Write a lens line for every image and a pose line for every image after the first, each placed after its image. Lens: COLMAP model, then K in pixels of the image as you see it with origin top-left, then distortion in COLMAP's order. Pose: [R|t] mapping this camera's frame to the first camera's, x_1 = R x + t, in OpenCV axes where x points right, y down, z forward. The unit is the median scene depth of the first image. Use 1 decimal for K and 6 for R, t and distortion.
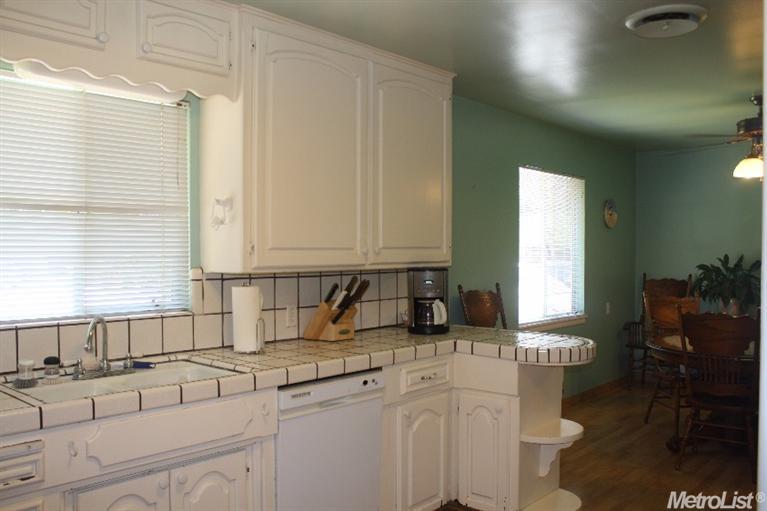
lens RADIAL K [[659.1, 0, 377.0], [0, 659.1, 258.3], [0, 0, 1]] dist [-0.153055, 0.138503]
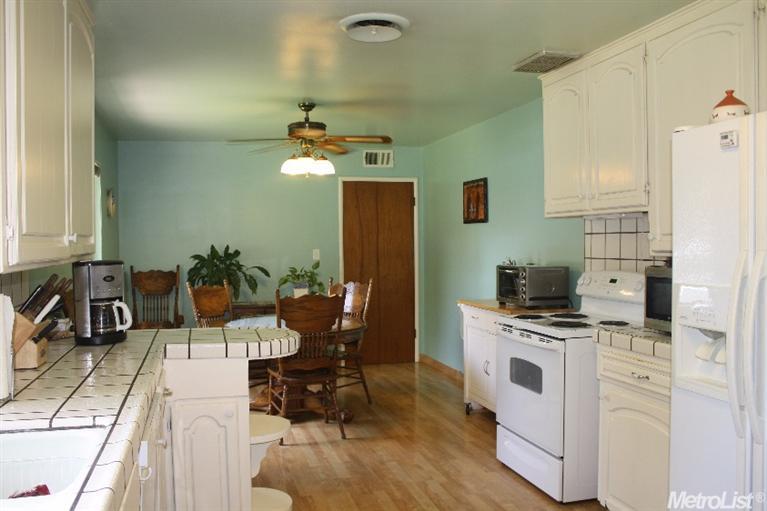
lens RADIAL K [[659.1, 0, 383.4], [0, 659.1, 256.4], [0, 0, 1]] dist [-0.153055, 0.138503]
pose [[0.569829, -0.027547, 0.821302, -0.461330], [0.024183, 0.999567, 0.016748, 0.004384], [-0.821408, 0.010318, 0.570248, 0.343147]]
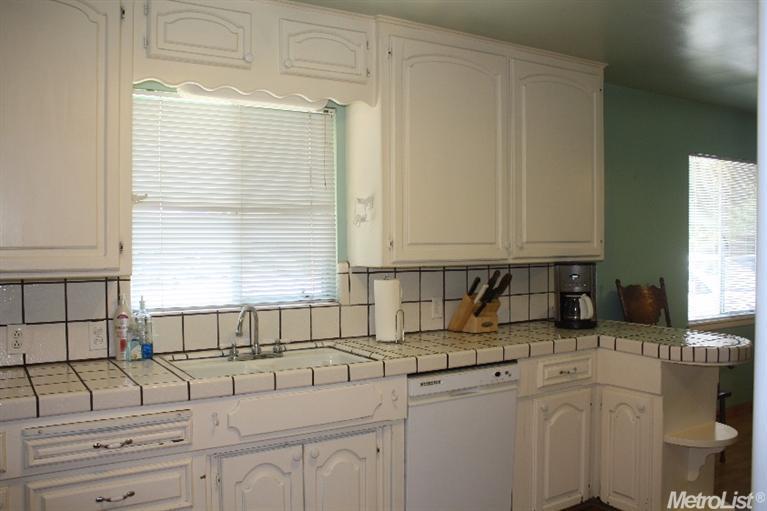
lens RADIAL K [[659.1, 0, 387.0], [0, 659.1, 257.2], [0, 0, 1]] dist [-0.153055, 0.138503]
pose [[0.962020, 0.000643, -0.272979, 0.090897], [0.002113, 0.999950, 0.009800, -0.003934], [0.272972, -0.010005, 0.961970, -0.028853]]
